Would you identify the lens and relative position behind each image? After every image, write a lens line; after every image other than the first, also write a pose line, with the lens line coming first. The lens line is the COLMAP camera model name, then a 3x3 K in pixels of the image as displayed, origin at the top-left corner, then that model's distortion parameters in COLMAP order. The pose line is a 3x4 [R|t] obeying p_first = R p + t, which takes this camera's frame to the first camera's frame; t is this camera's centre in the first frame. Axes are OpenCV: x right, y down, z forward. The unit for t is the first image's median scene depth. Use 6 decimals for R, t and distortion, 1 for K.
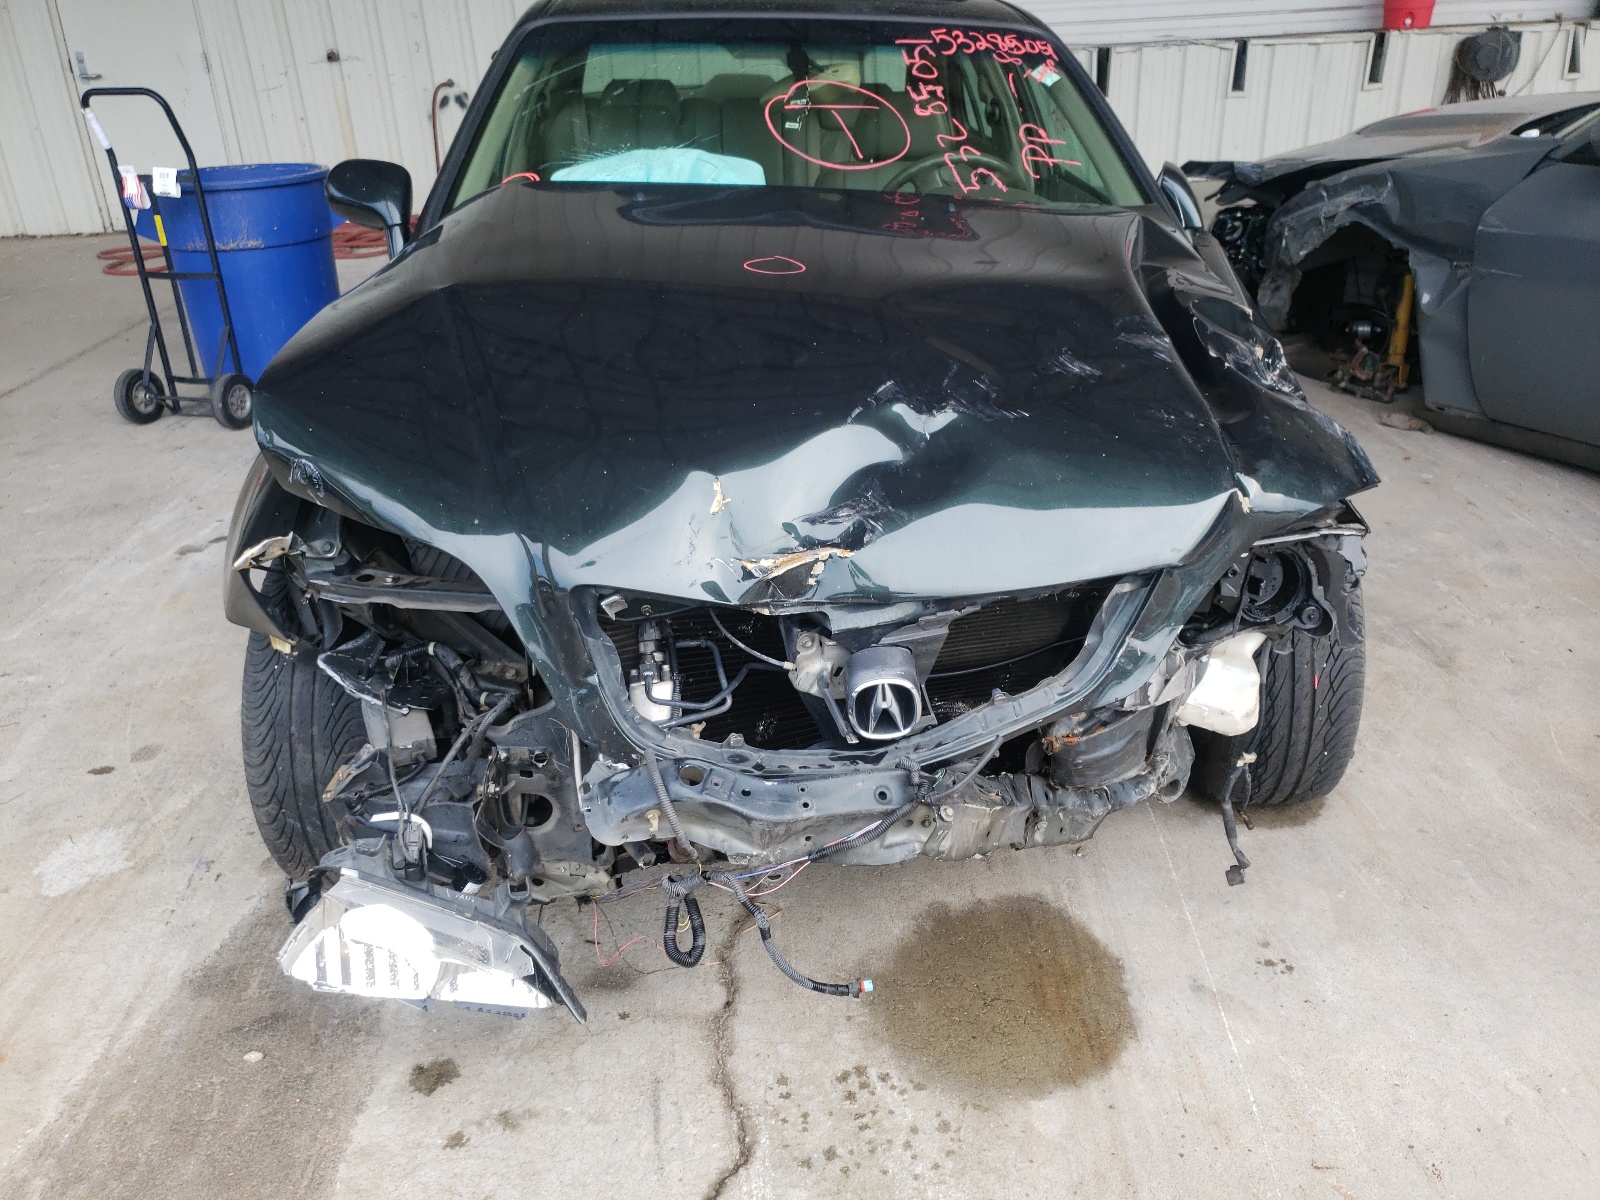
lens RADIAL K [[1249.4, 0, 809.0], [0, 1249.4, 607.8], [0, 0, 1]] dist [0.056622, -0.070389]
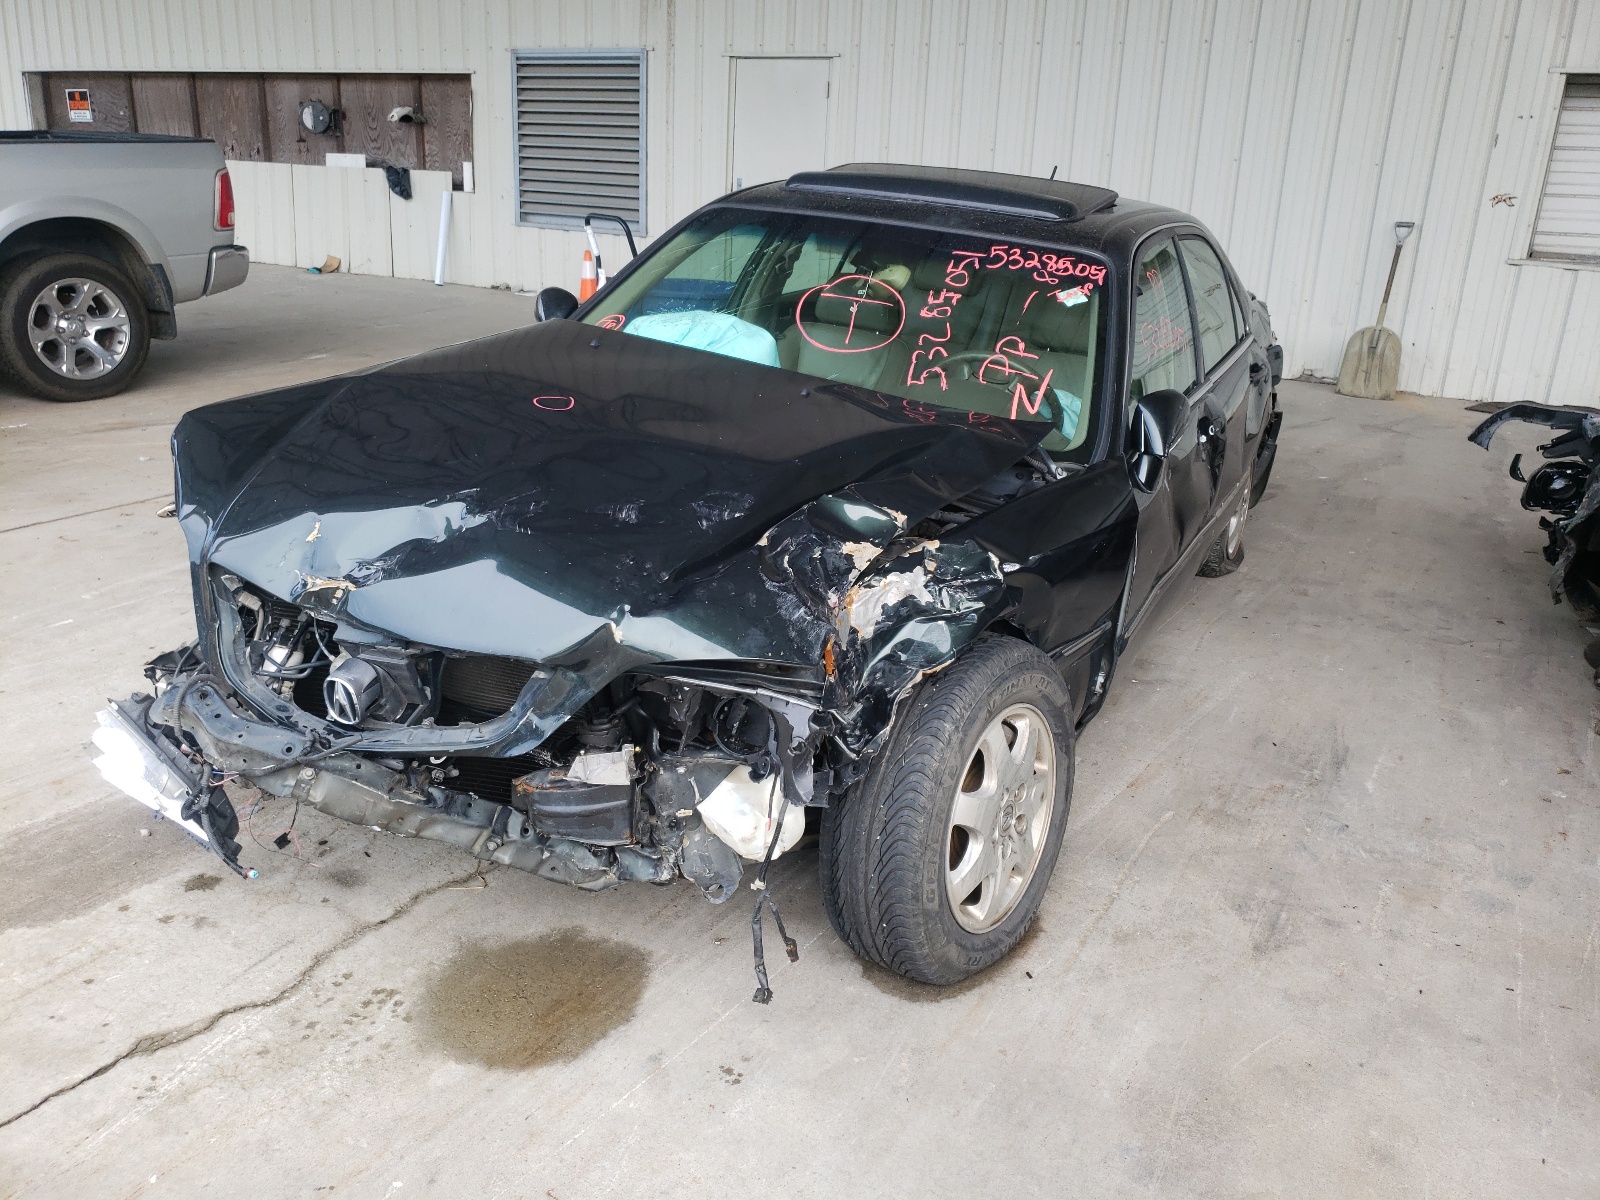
lens RADIAL K [[1235.8, 0, 817.2], [0, 1235.8, 603.1], [0, 0, 1]] dist [0.053097, -0.024267]
pose [[0.830271, 0.244511, -0.500863, 0.933662], [-0.296017, 0.954867, -0.024554, -0.116938], [0.472254, 0.168651, 0.865178, 0.011840]]
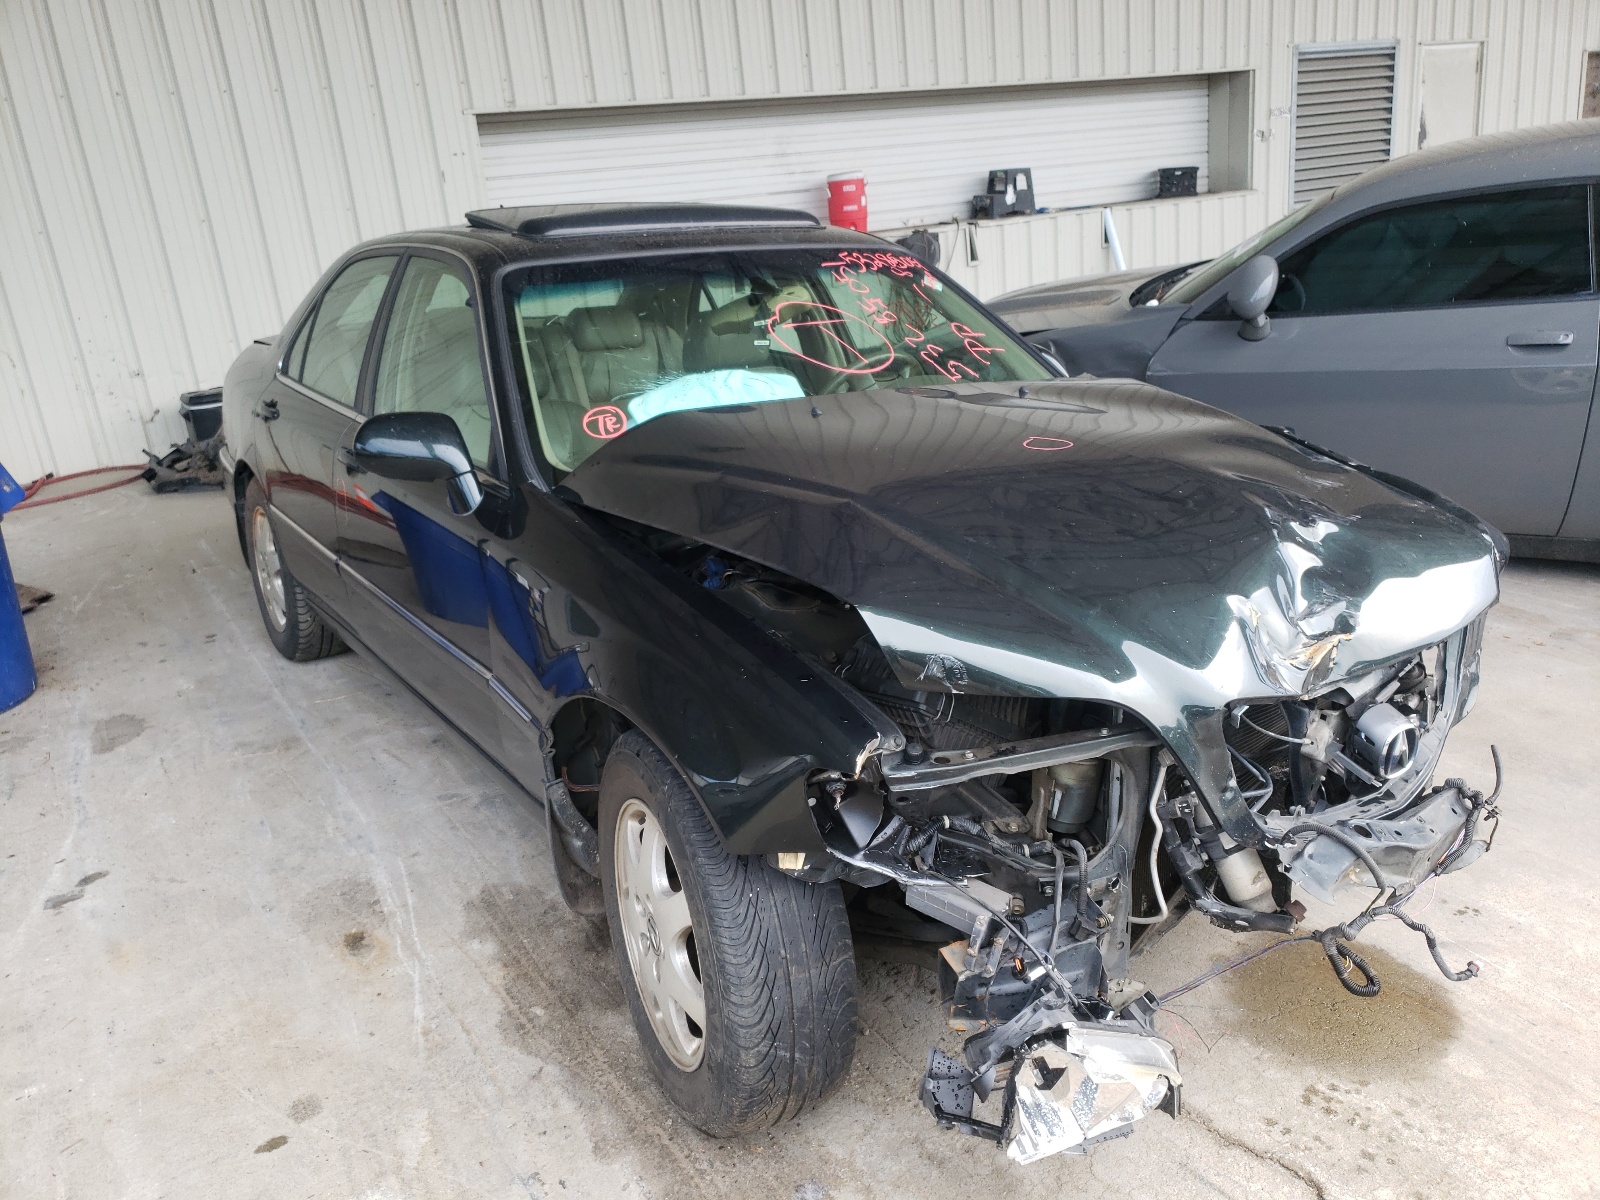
lens RADIAL K [[1235.8, 0, 817.2], [0, 1235.8, 603.1], [0, 0, 1]] dist [0.053097, -0.024267]
pose [[0.877431, -0.181853, 0.443898, -0.770864], [0.246455, 0.964786, -0.091908, -0.071295], [-0.411553, 0.190044, 0.891352, 0.067319]]
